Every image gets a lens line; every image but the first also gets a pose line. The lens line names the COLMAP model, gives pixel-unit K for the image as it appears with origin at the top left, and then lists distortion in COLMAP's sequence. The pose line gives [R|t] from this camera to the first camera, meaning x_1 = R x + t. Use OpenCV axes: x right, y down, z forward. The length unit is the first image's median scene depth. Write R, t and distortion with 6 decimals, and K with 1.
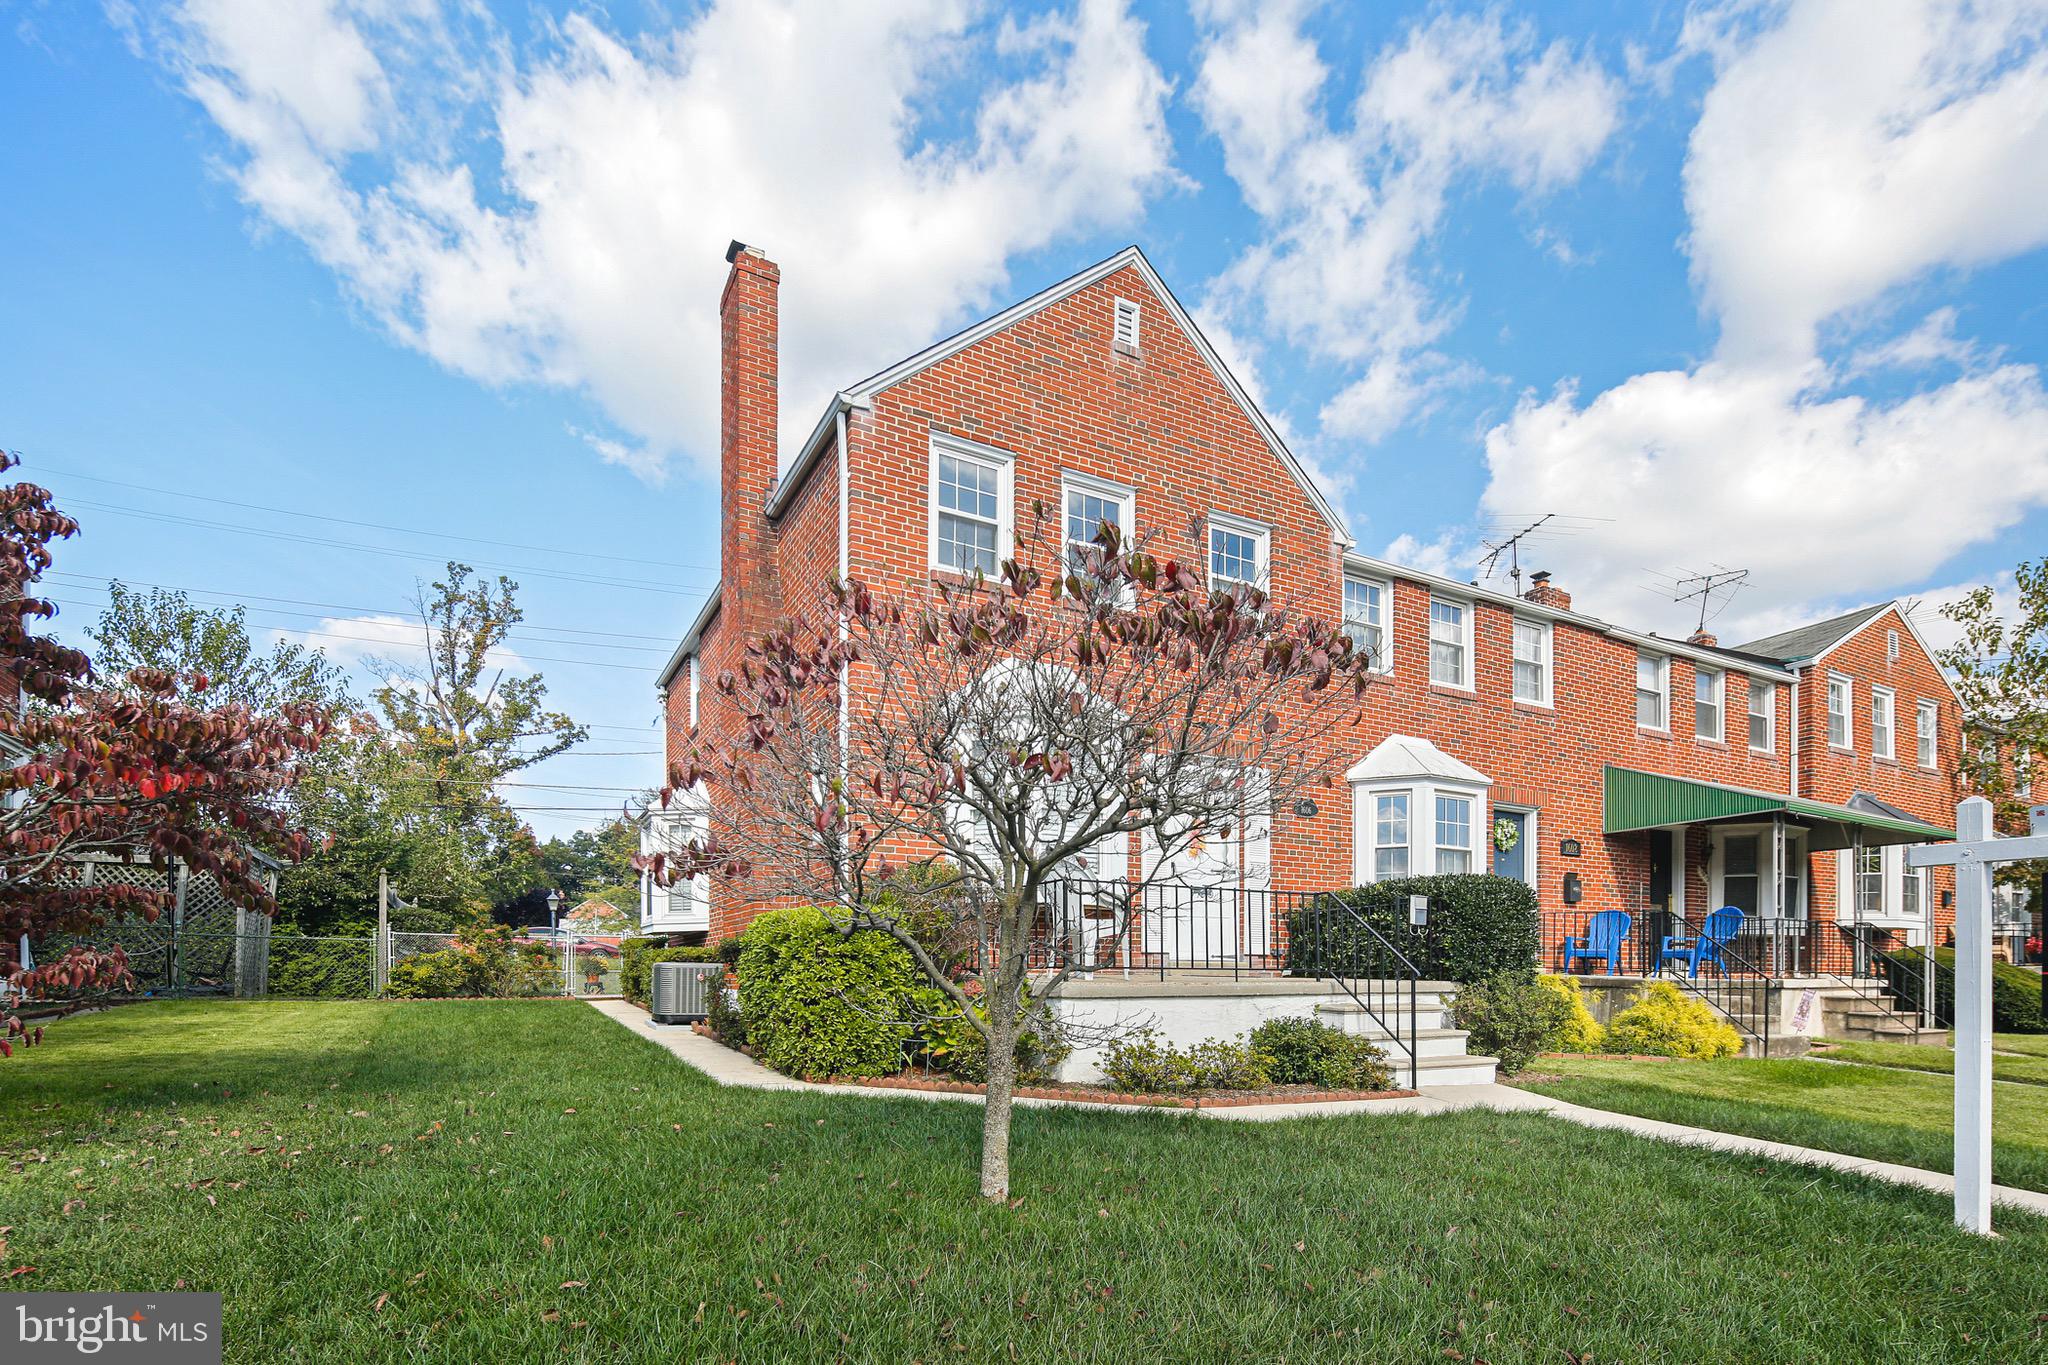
lens RADIAL K [[992.0, 0, 1024.0], [0, 992.0, 682.5], [0, 0, 1]] dist [-0.000430, -0.000240]
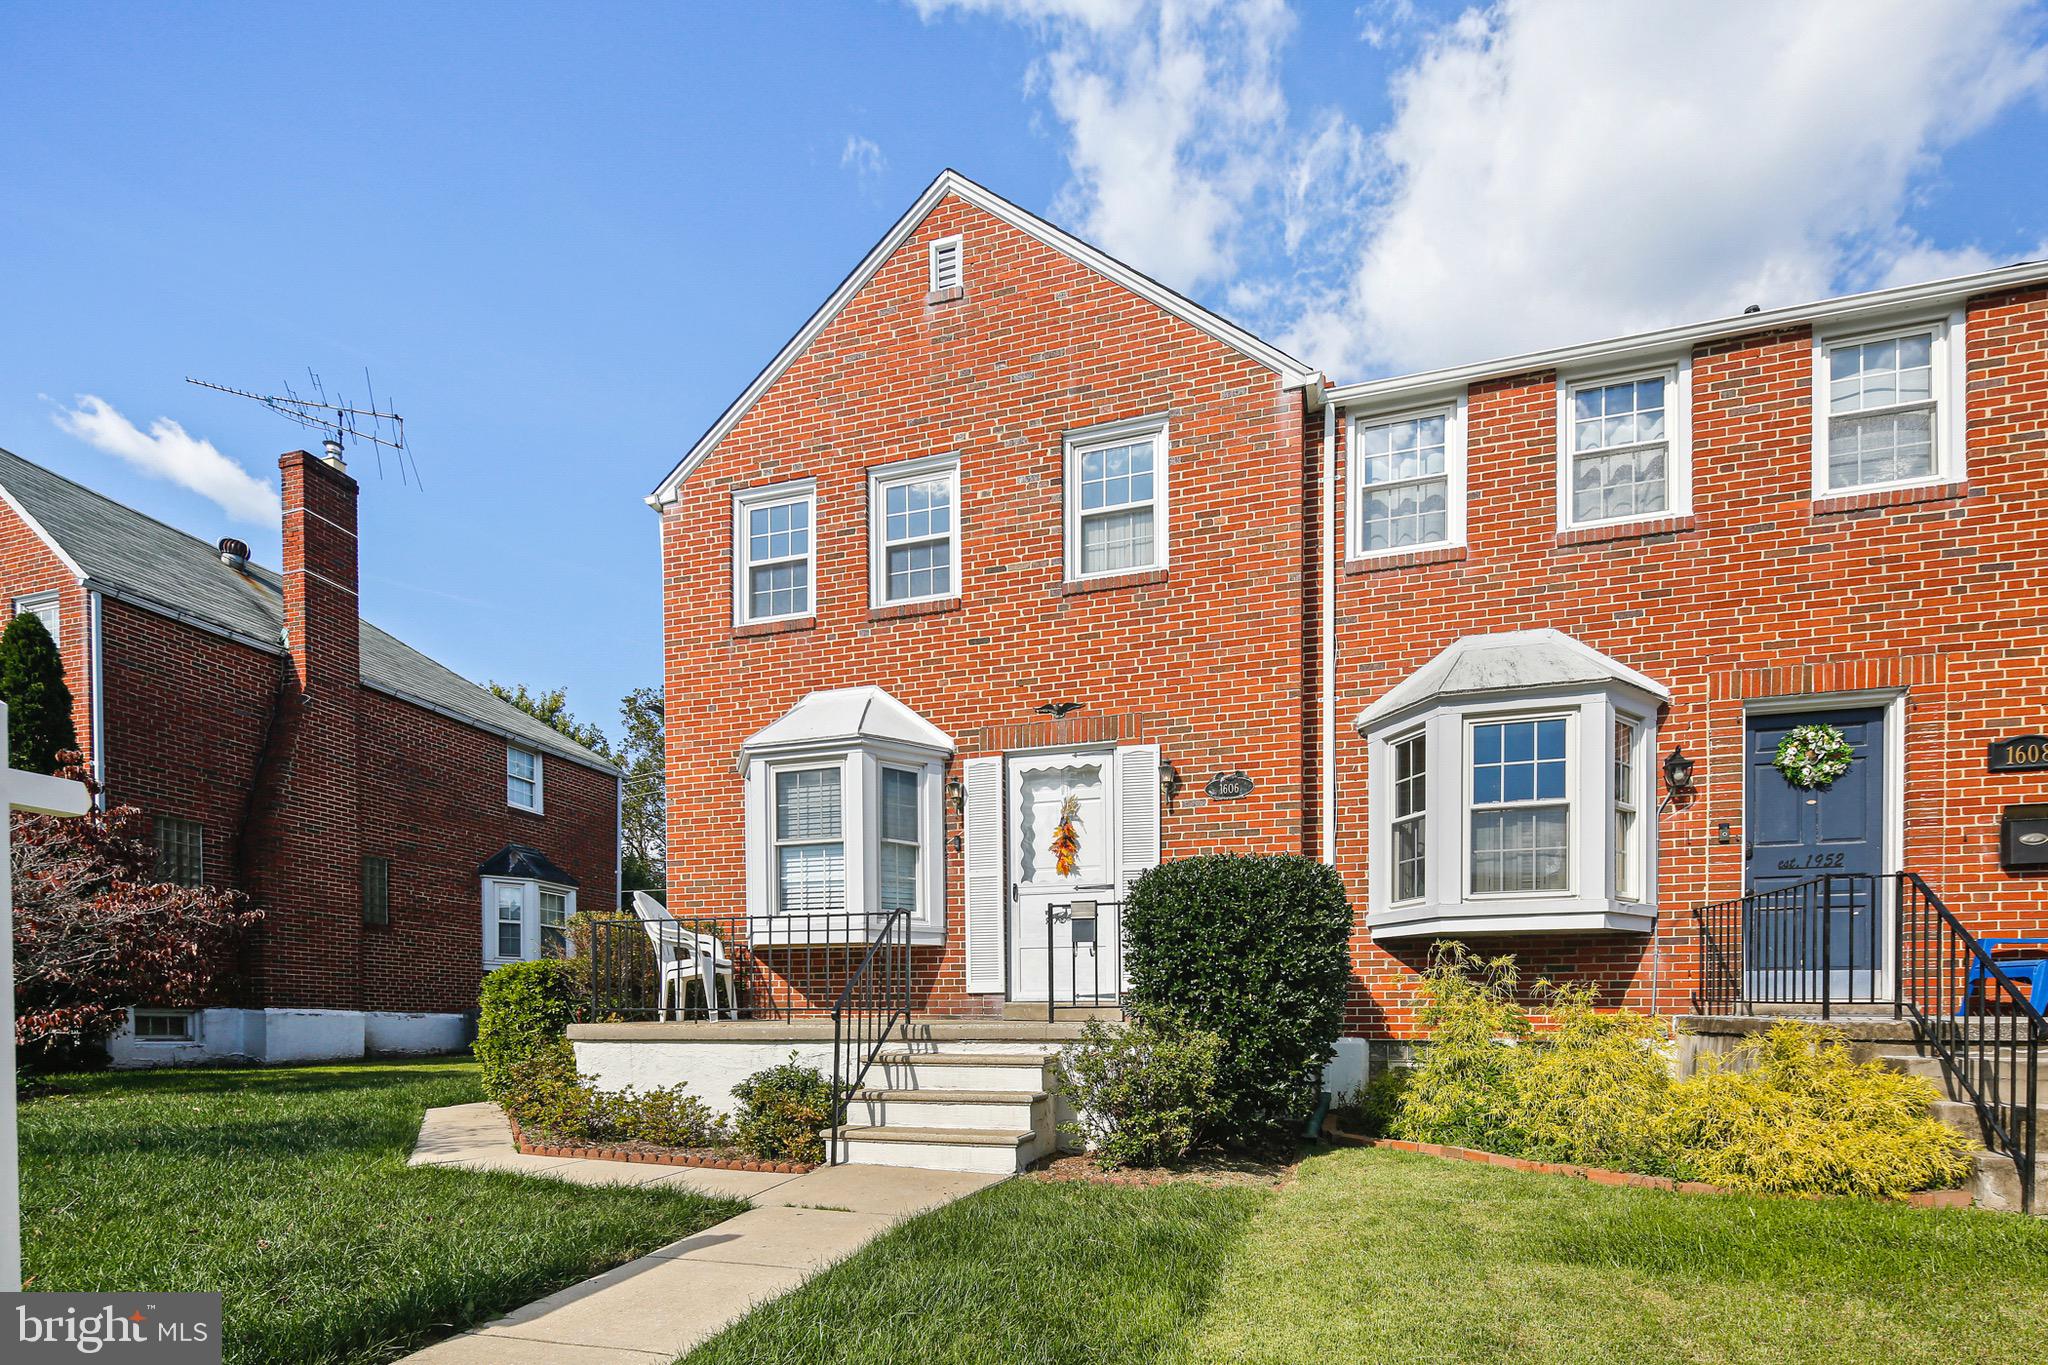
lens RADIAL K [[1044.2, 0, 1017.6], [0, 1044.2, 760.7], [0, 0, 1]] dist [0.000684, -0.001072]
pose [[0.674575, -0.186889, -0.714158, 0.705345], [0.208586, 0.976256, -0.058452, 0.119080], [0.708124, -0.109533, 0.697540, 0.370686]]
